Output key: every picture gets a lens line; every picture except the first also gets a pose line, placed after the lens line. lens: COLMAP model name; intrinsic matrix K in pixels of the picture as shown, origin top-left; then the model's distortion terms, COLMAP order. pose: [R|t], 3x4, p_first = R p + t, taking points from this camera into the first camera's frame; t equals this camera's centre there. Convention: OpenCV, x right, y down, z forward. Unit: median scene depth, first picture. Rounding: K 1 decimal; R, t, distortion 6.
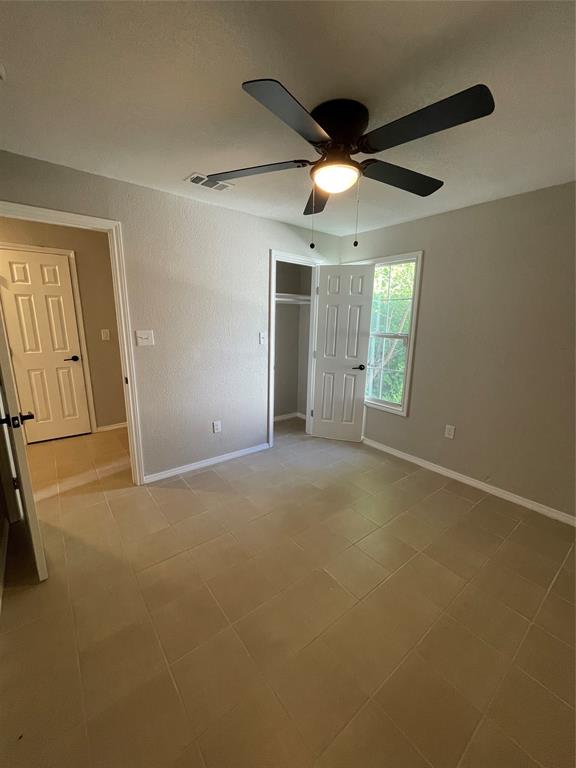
lens RADIAL K [[309.7, 0, 288.0], [0, 309.7, 384.0], [0, 0, 1]] dist [-0.004188, 0.000322]
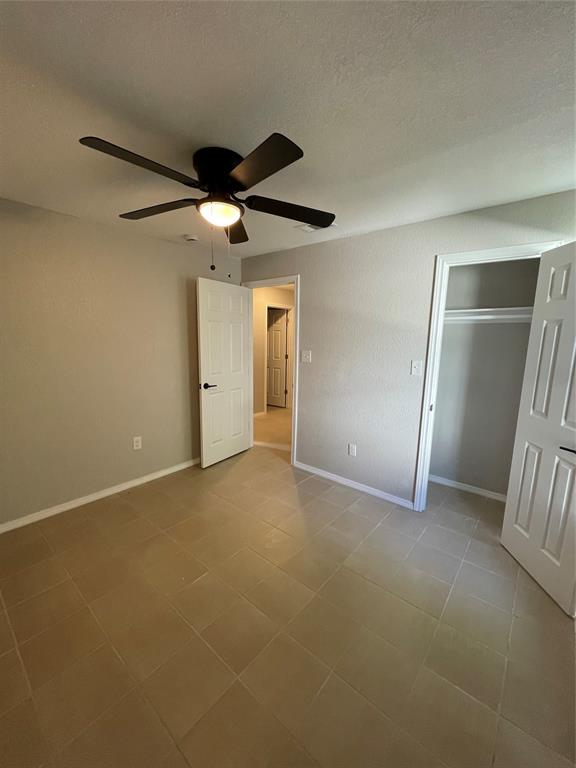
lens RADIAL K [[309.7, 0, 288.0], [0, 309.7, 384.0], [0, 0, 1]] dist [-0.004188, 0.000322]
pose [[0.200545, 0.133748, -0.970512, 0.697243], [-0.222771, 0.970912, 0.087771, -0.114177], [0.954020, 0.198599, 0.224507, 0.564566]]
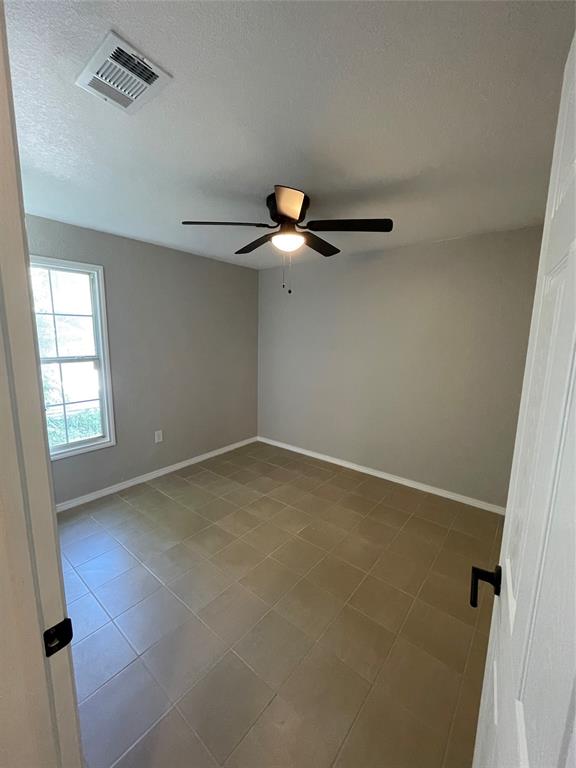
lens RADIAL K [[309.7, 0, 288.0], [0, 309.7, 384.0], [0, 0, 1]] dist [-0.004188, 0.000322]
pose [[-0.213166, -0.167791, 0.962500, -0.646456], [0.197177, 0.957484, 0.210586, -0.176533], [-0.956912, 0.234673, -0.171019, 0.707697]]
